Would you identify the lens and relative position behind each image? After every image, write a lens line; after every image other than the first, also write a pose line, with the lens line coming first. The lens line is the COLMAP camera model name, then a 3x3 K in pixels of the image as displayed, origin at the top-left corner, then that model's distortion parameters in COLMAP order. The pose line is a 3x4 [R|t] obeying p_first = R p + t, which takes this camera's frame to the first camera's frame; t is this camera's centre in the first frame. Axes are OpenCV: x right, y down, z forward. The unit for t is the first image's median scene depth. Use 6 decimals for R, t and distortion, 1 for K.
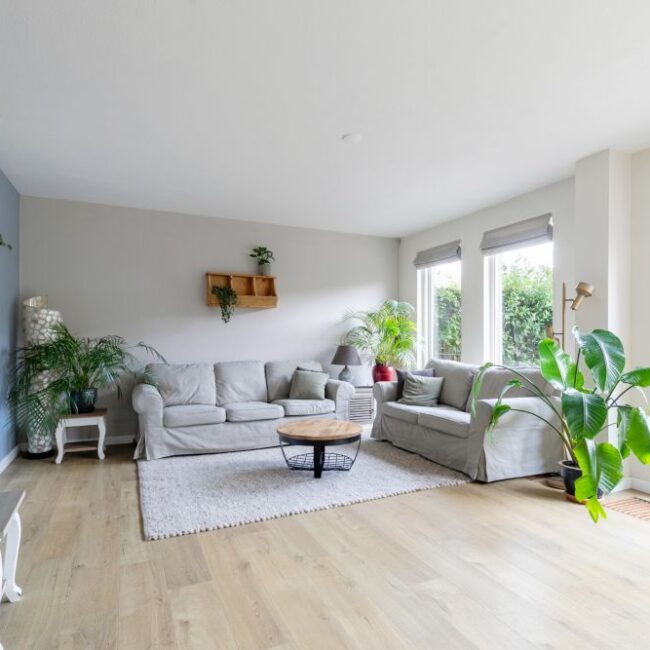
lens RADIAL K [[441.0, 0, 324.5], [0, 441.0, 334.7], [0, 0, 1]] dist [0.009186, -0.003301]
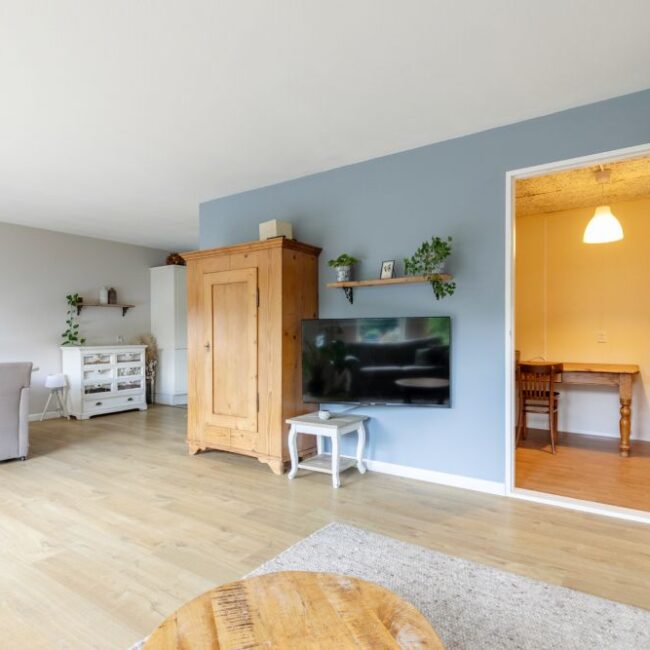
lens RADIAL K [[458.6, 0, 325.8], [0, 458.6, 336.3], [0, 0, 1]] dist [0.009061, 0.004243]
pose [[-0.861258, 0.009261, -0.508084, 0.107224], [0.012719, 0.999914, -0.003335, 0.009345], [0.508009, -0.009335, -0.861301, 1.153864]]
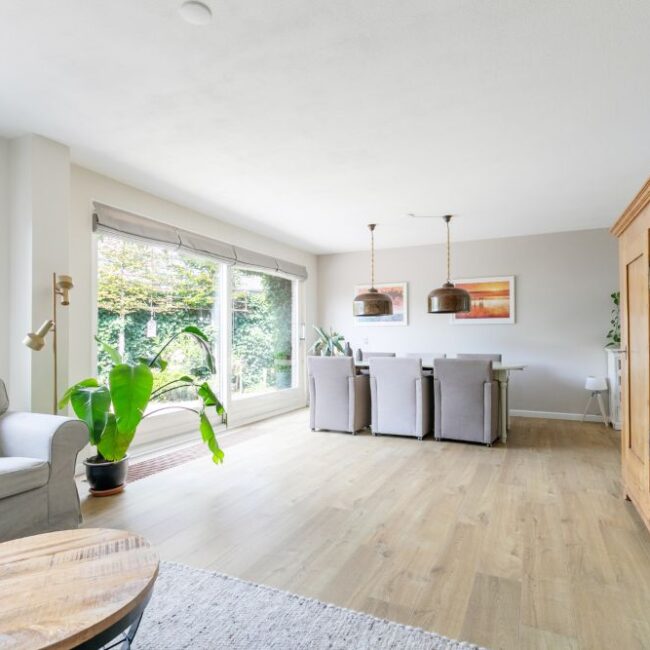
lens RADIAL K [[441.0, 0, 324.5], [0, 441.0, 334.7], [0, 0, 1]] dist [0.009186, -0.003301]
pose [[-0.644699, 0.004131, 0.764426, -0.402638], [-0.008222, 0.999890, -0.012338, 0.009639], [-0.764393, -0.014239, -0.644594, 0.960260]]
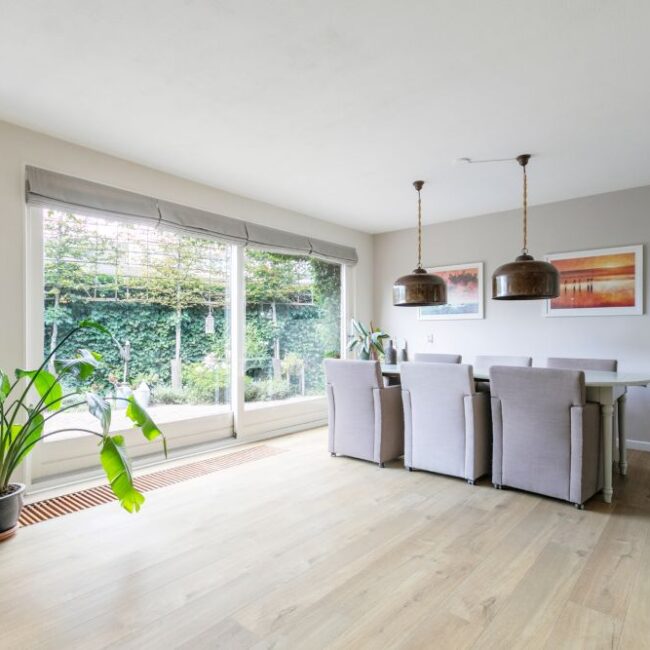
lens RADIAL K [[441.0, 0, 324.5], [0, 441.0, 334.7], [0, 0, 1]] dist [0.009186, -0.003301]
pose [[-0.426326, -0.003020, 0.904564, -0.283650], [-0.012063, 0.999924, -0.002347, 0.005989], [-0.904489, -0.011912, -0.426331, 0.600027]]
